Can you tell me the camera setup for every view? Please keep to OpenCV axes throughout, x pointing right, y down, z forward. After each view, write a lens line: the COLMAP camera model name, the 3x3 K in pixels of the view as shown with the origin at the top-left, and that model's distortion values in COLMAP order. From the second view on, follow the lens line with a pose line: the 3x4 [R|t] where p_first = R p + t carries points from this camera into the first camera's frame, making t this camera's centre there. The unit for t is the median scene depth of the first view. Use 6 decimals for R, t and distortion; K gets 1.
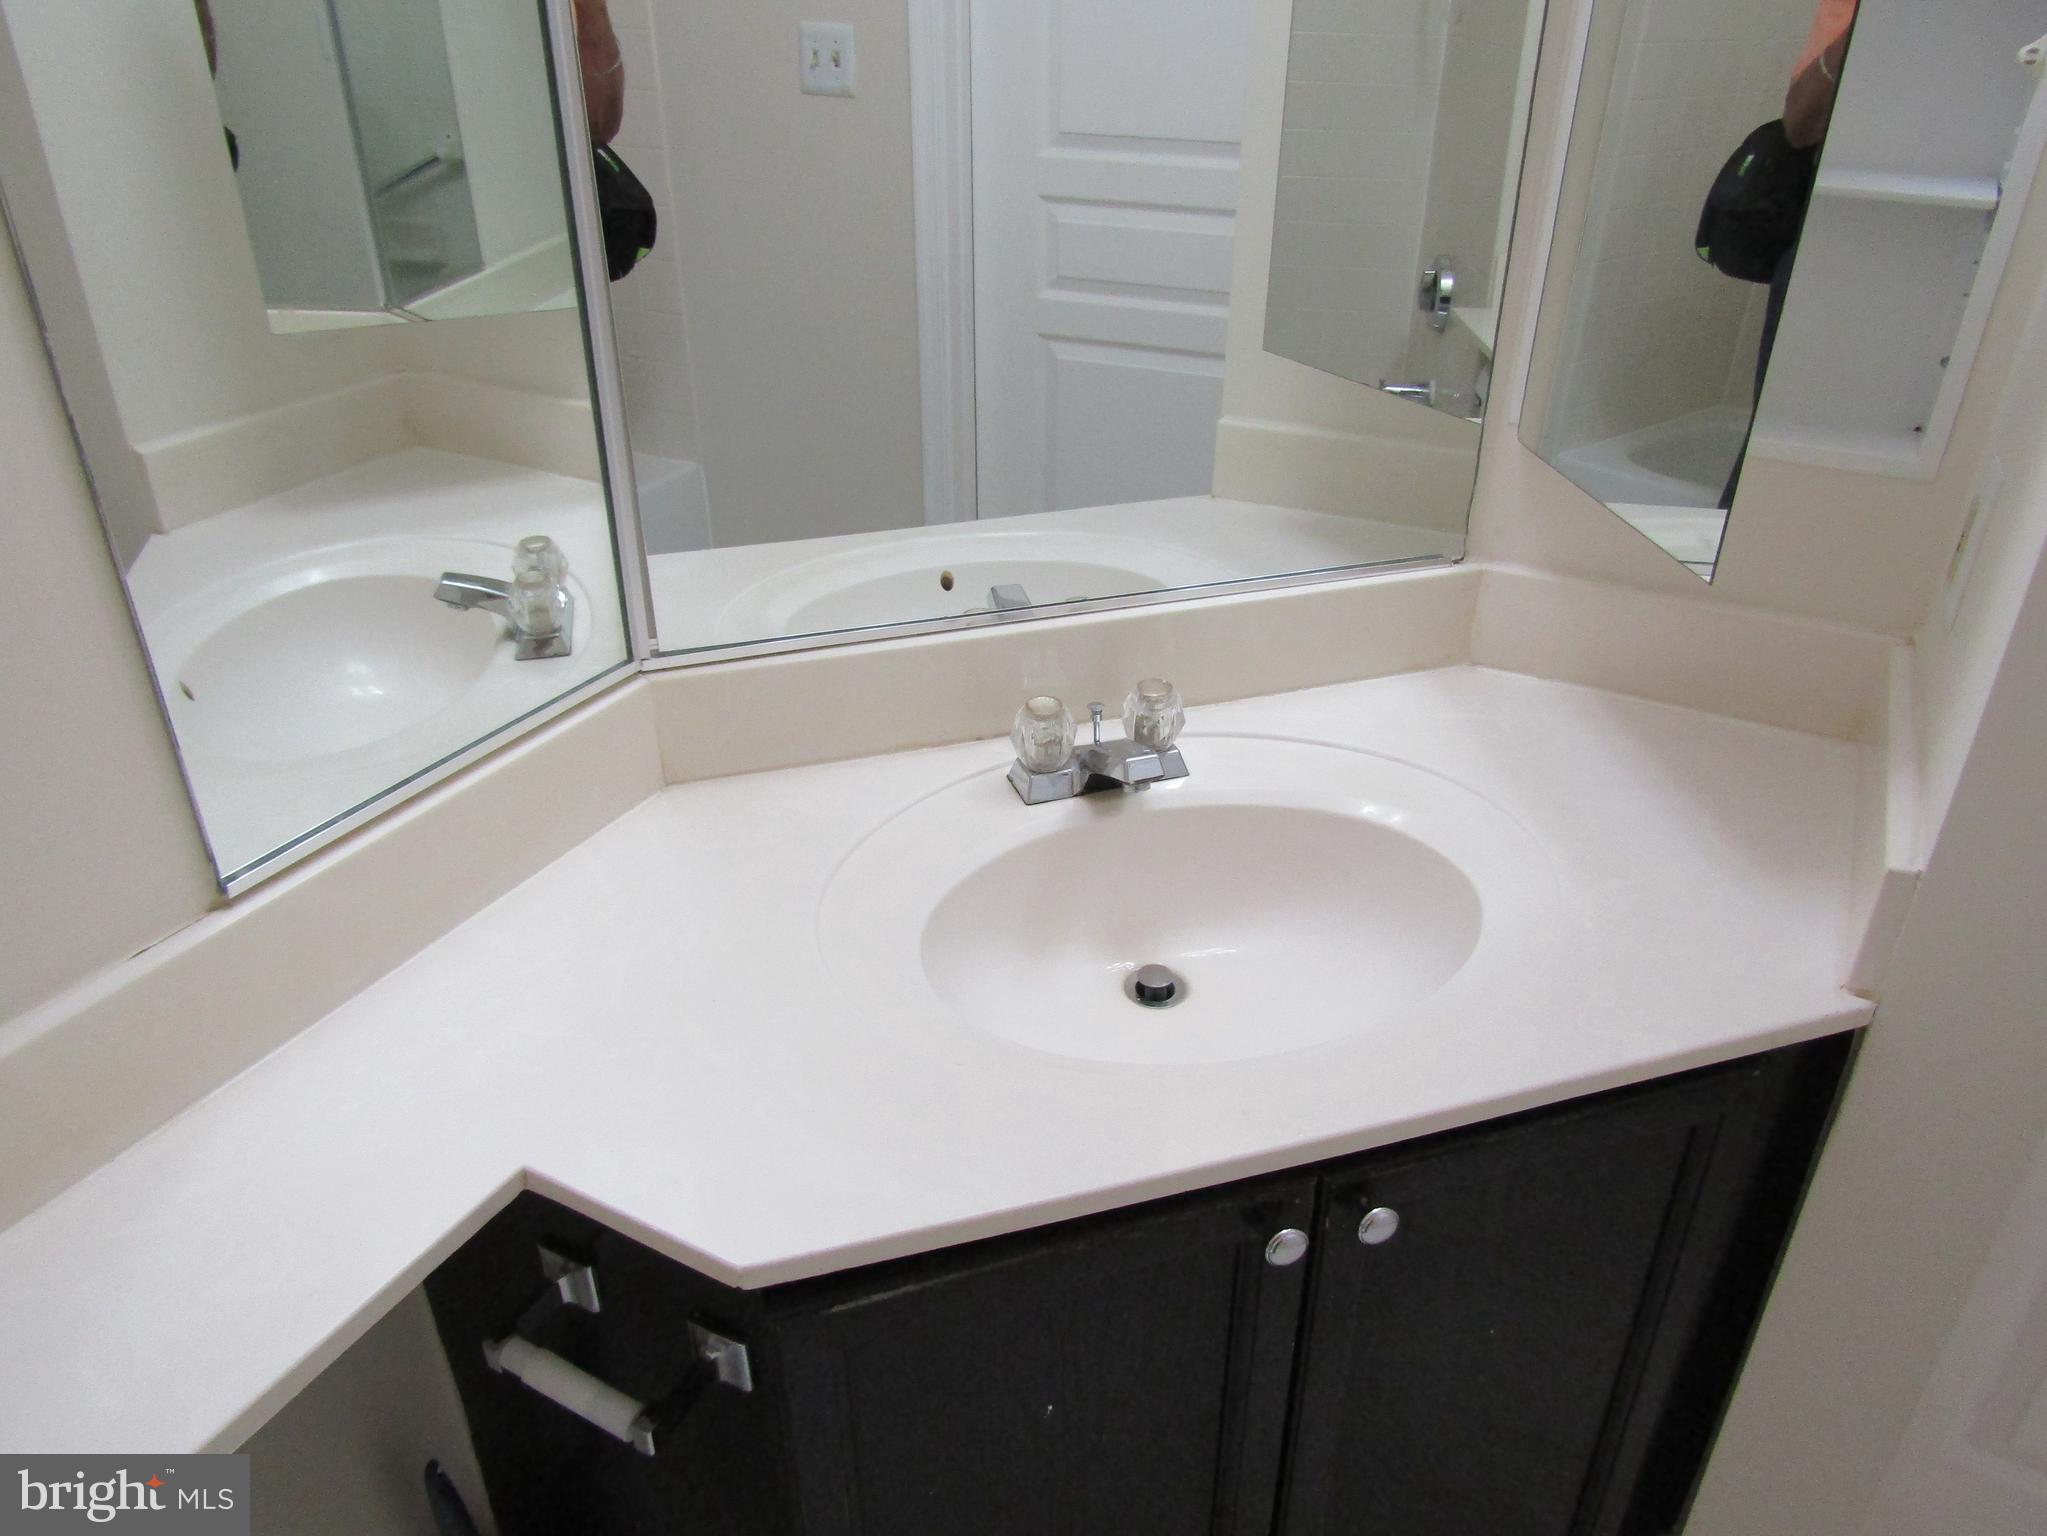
lens RADIAL K [[1464.4, 0, 1022.4], [0, 1464.4, 766.6], [0, 0, 1]] dist [0.003006, -0.003289]
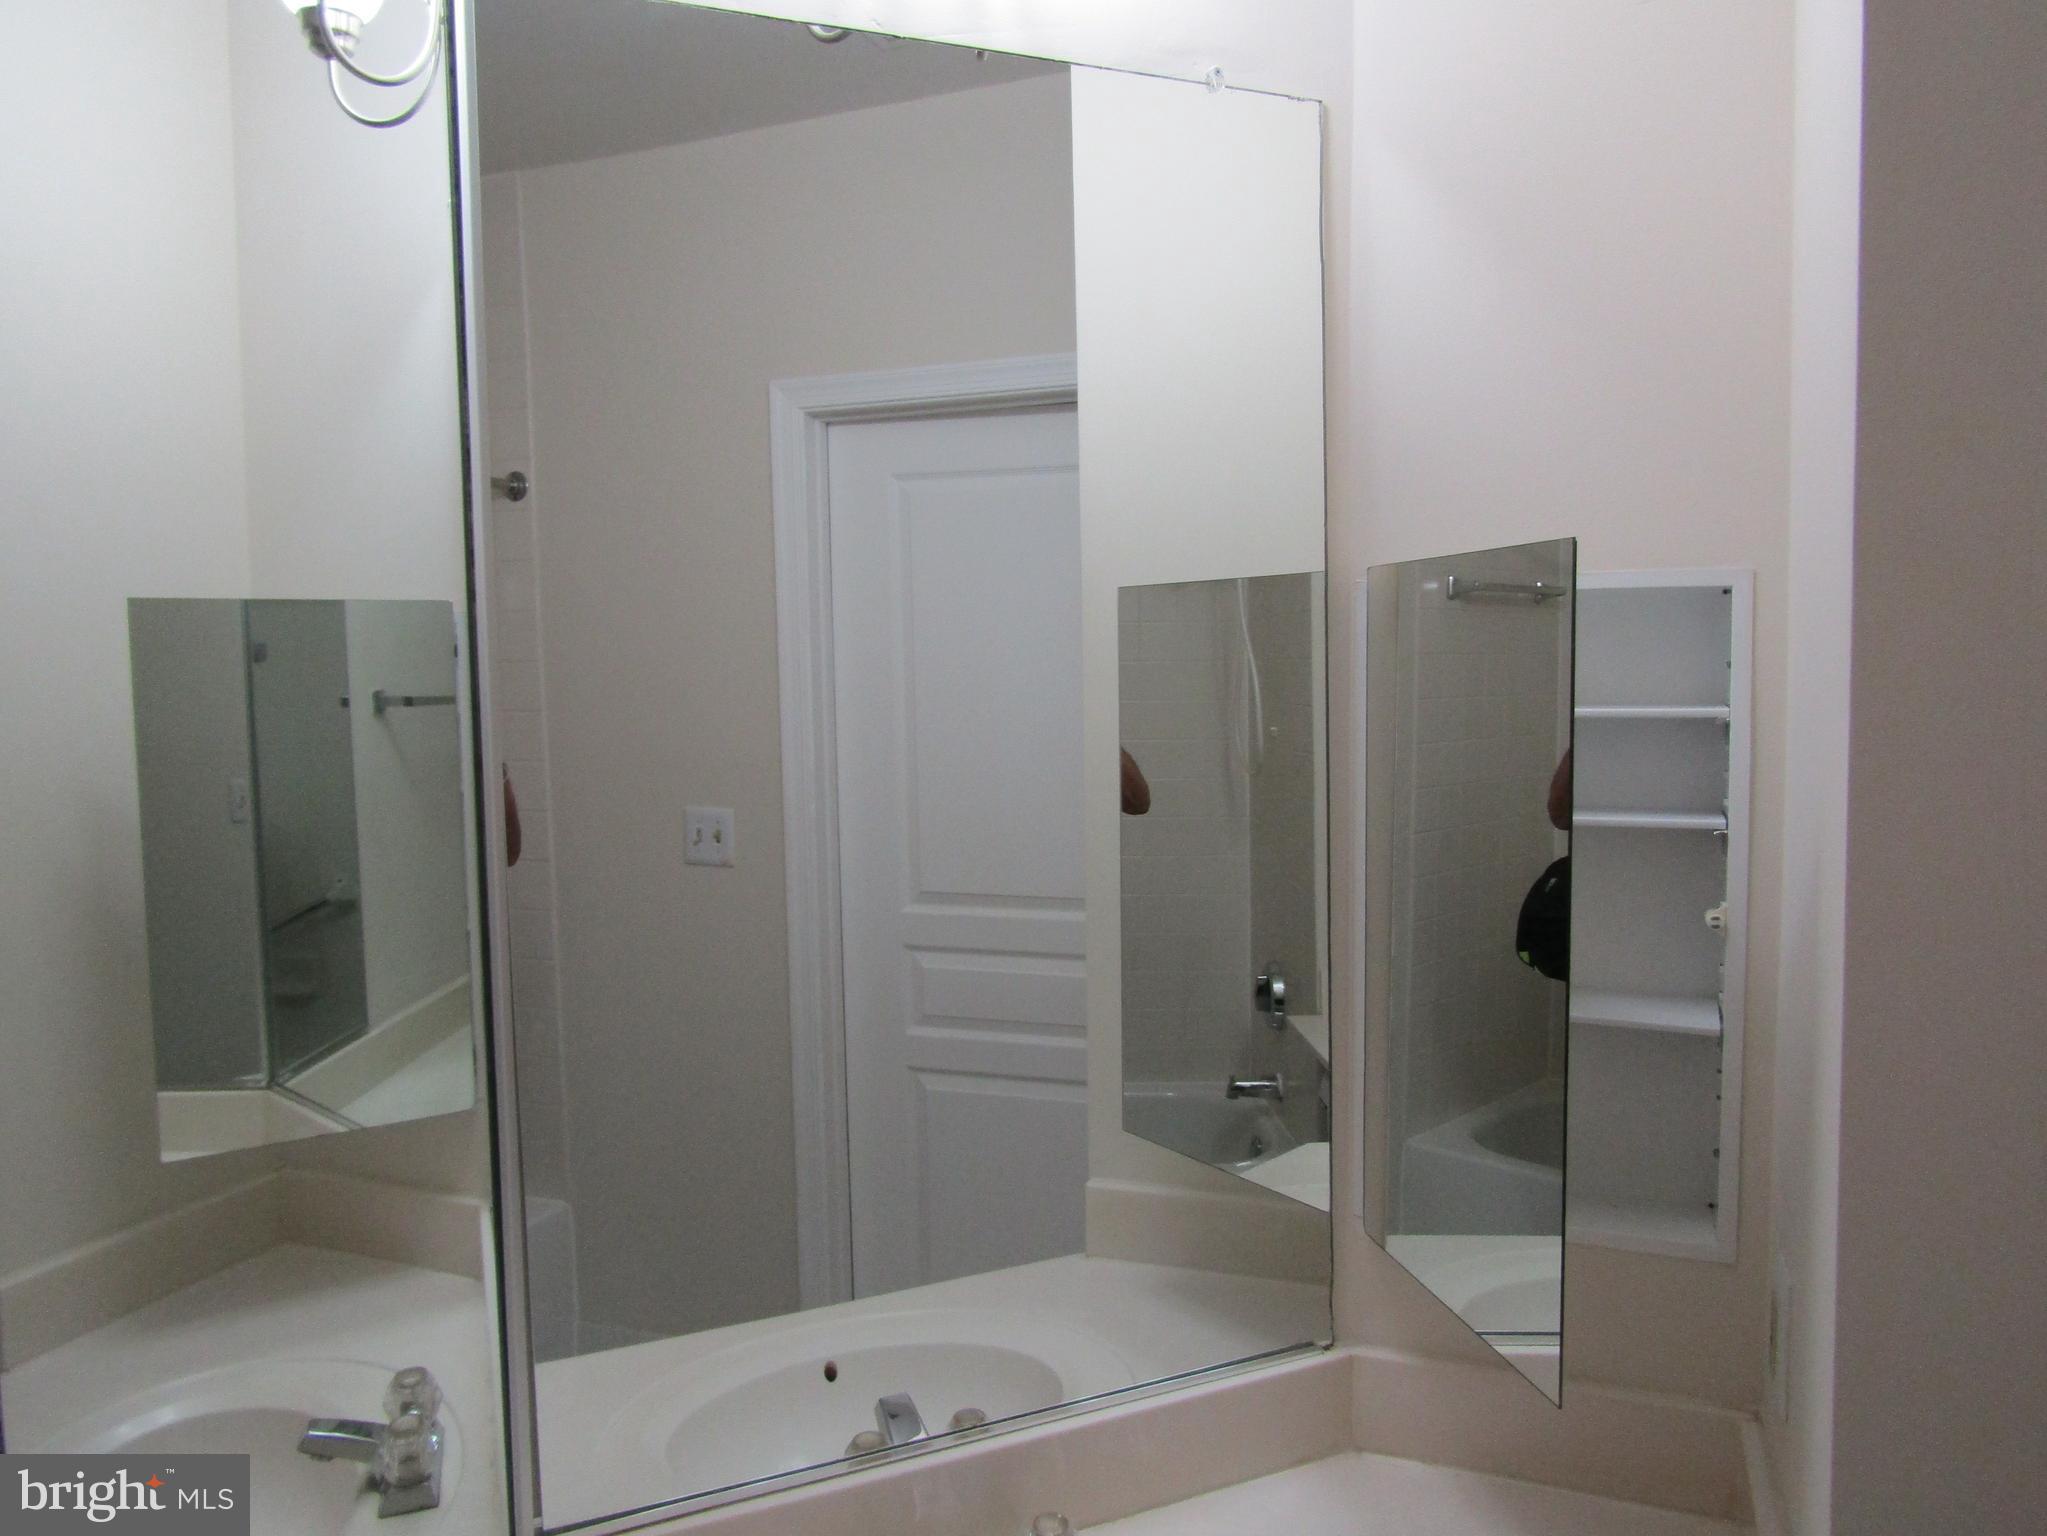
lens RADIAL K [[1464.4, 0, 1020.4], [0, 1464.4, 768.8], [0, 0, 1]] dist [0.003006, -0.003289]
pose [[0.994575, -0.032111, 0.098943, -0.008804], [0.069953, 0.910436, -0.407692, -0.084106], [-0.076990, 0.412401, 0.907743, -0.080904]]
